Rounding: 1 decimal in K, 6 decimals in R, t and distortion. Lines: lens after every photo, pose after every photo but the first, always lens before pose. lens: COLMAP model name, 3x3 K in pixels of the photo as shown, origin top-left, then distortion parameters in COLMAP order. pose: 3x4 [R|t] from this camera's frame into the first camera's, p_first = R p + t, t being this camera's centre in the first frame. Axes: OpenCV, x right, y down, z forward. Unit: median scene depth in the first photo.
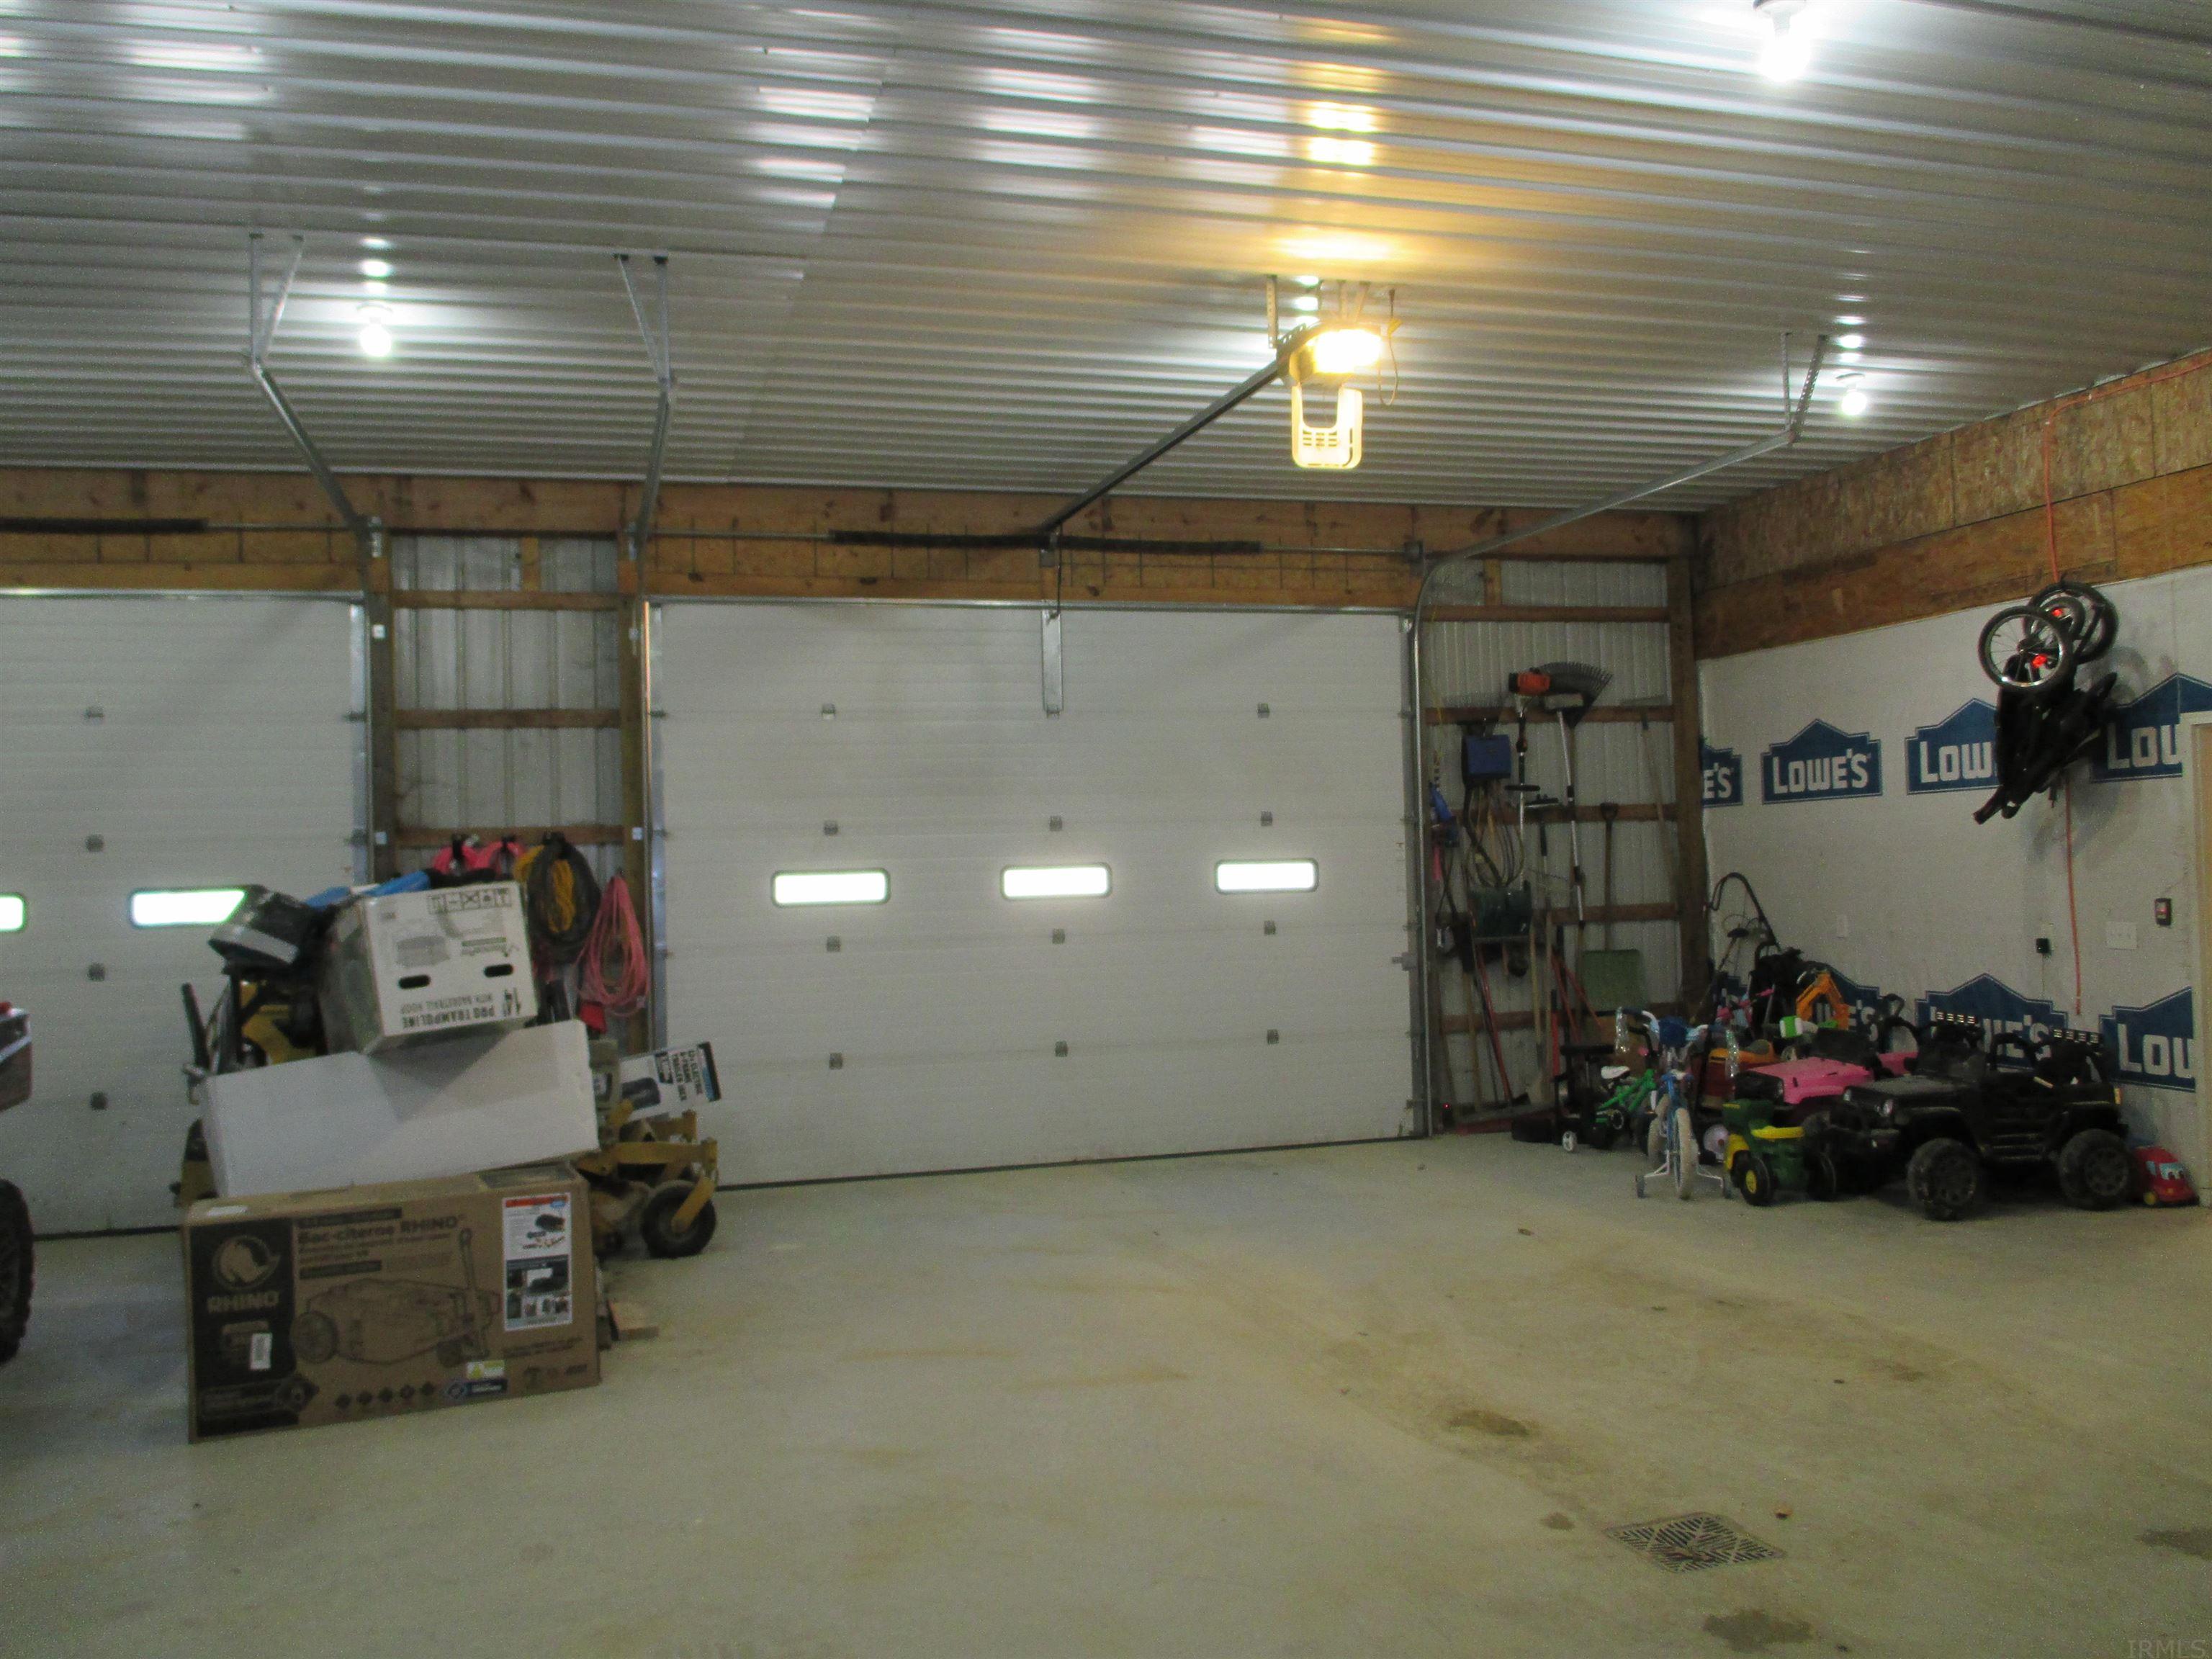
lens RADIAL K [[1813.8, 0, 1102.3], [0, 1813.8, 810.5], [0, 0, 1]] dist [-0.038886, 0.014967]
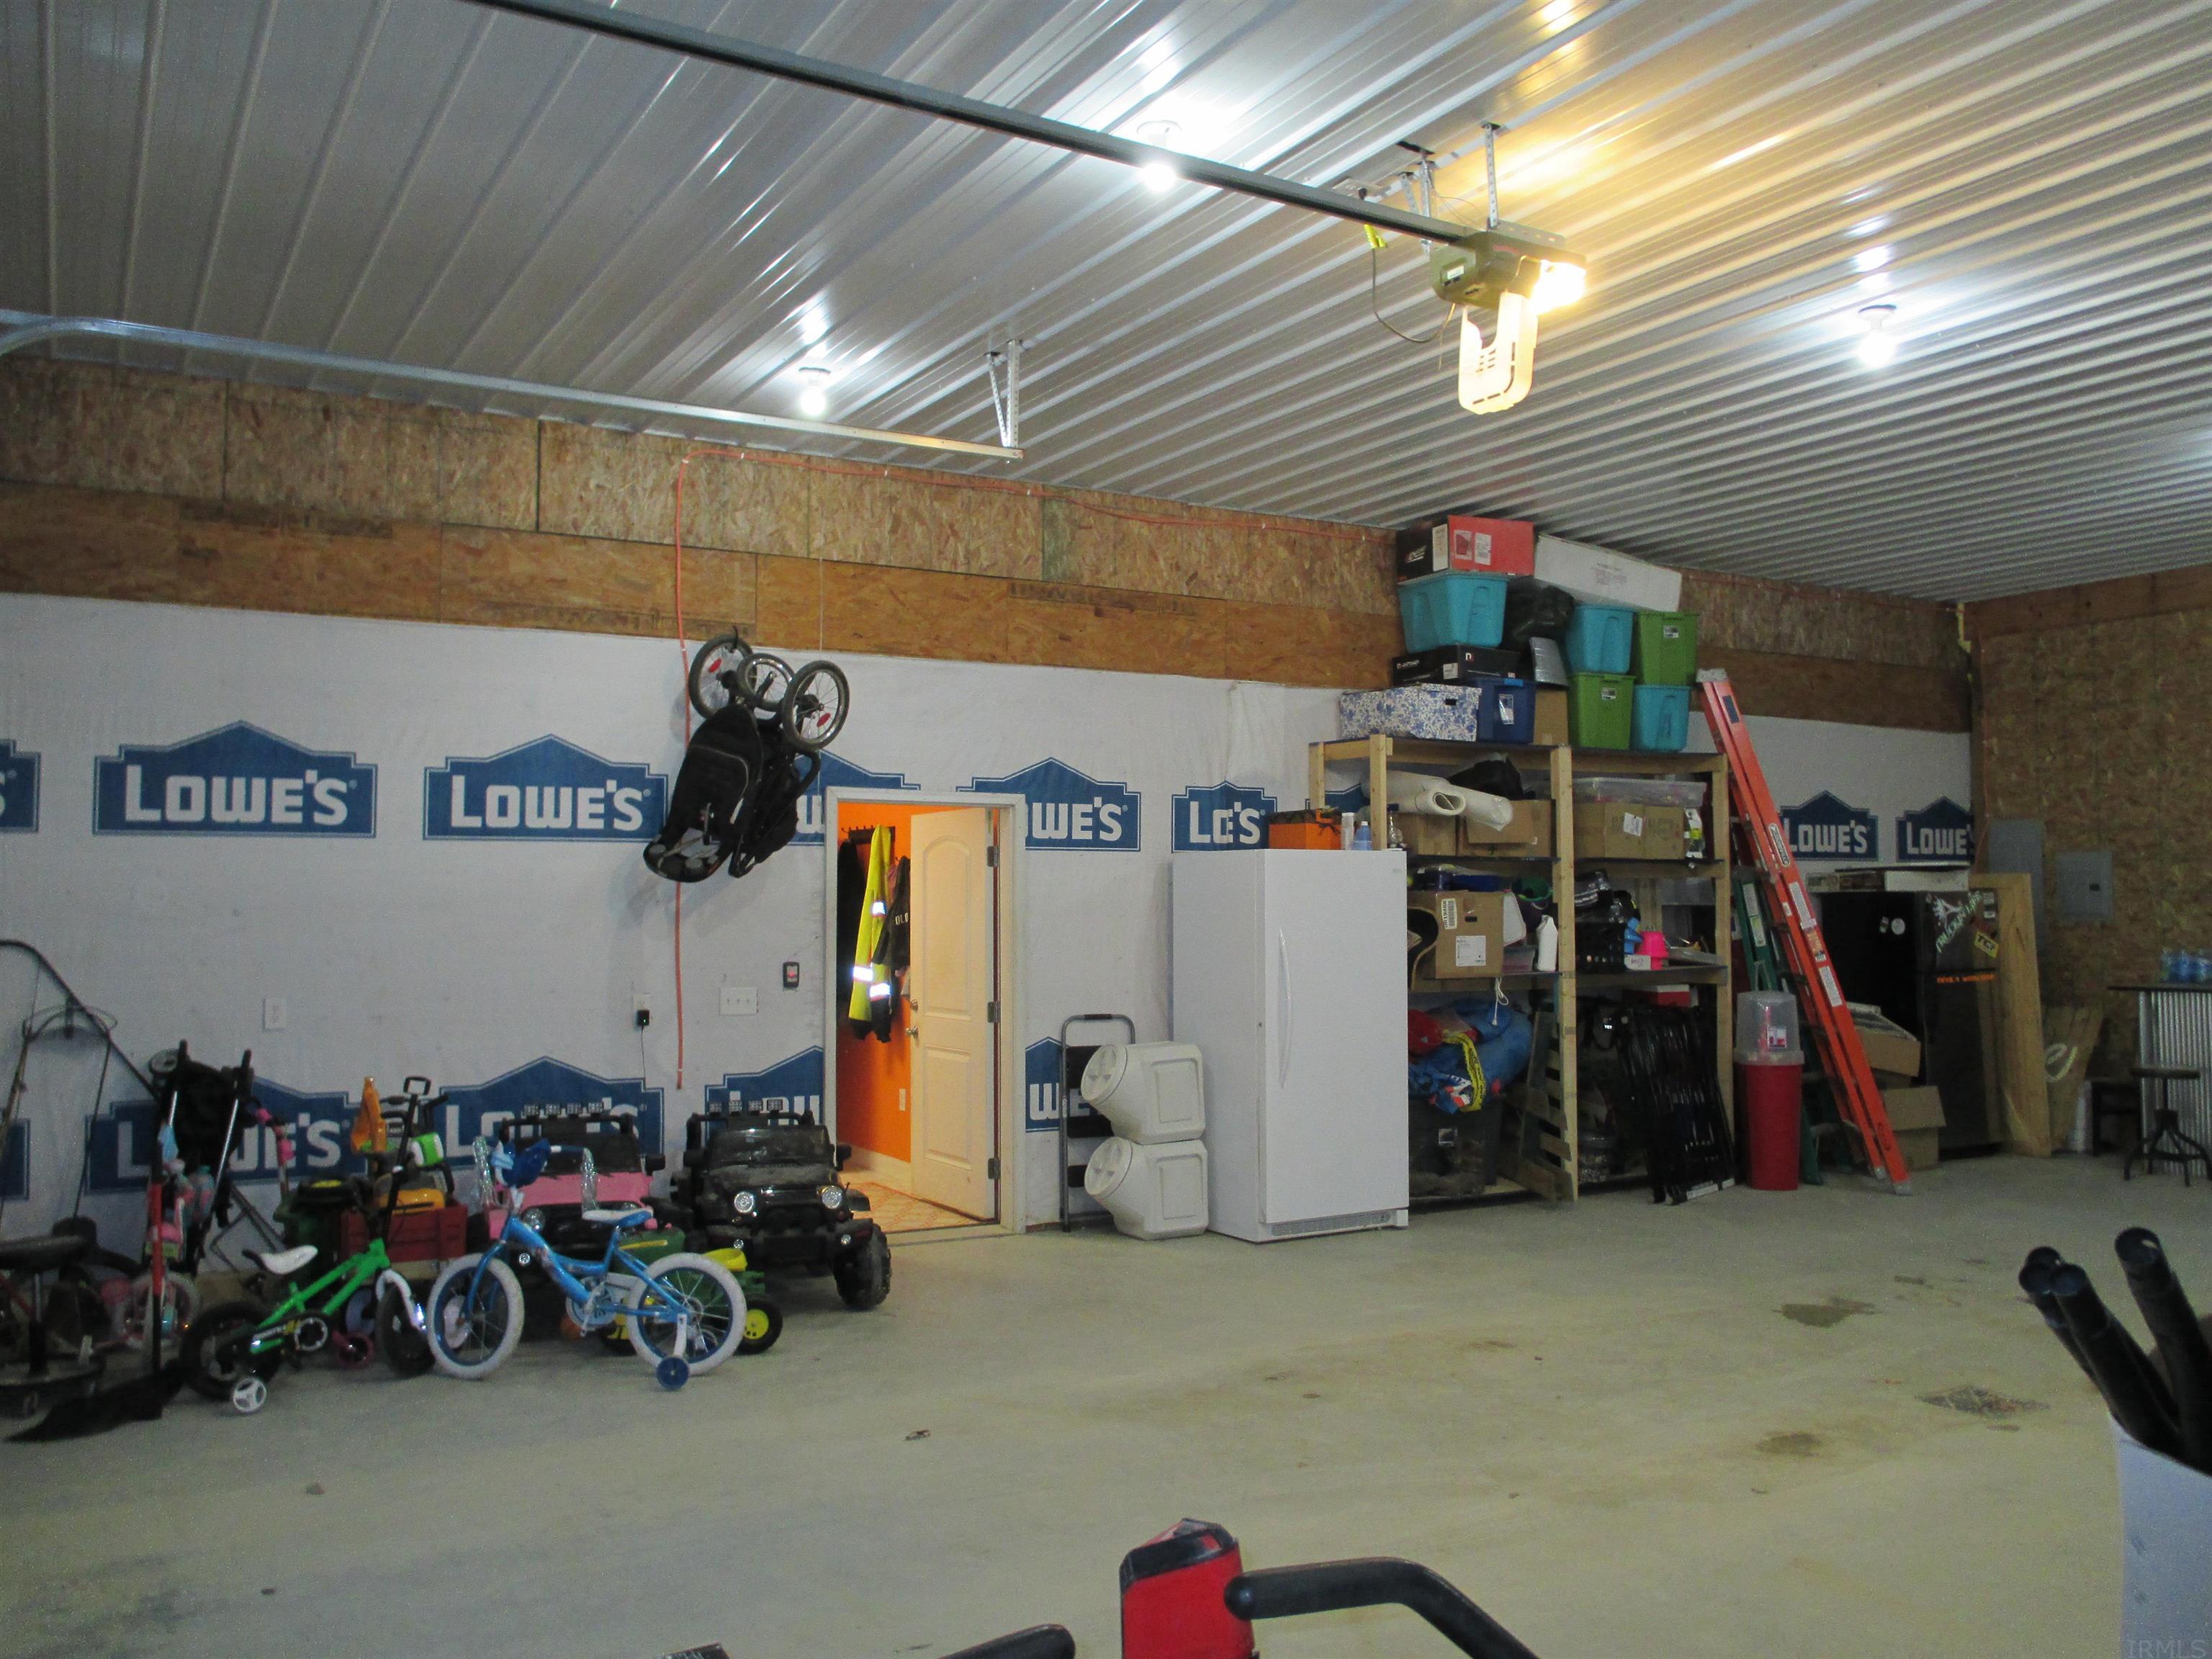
lens RADIAL K [[1813.8, 0, 1102.3], [0, 1813.8, 810.5], [0, 0, 1]] dist [-0.038886, 0.014967]
pose [[-0.242069, 0.084391, 0.966582, -0.411208], [-0.018324, 0.995635, -0.091517, 0.047954], [-0.970086, -0.039865, -0.239466, 0.954297]]
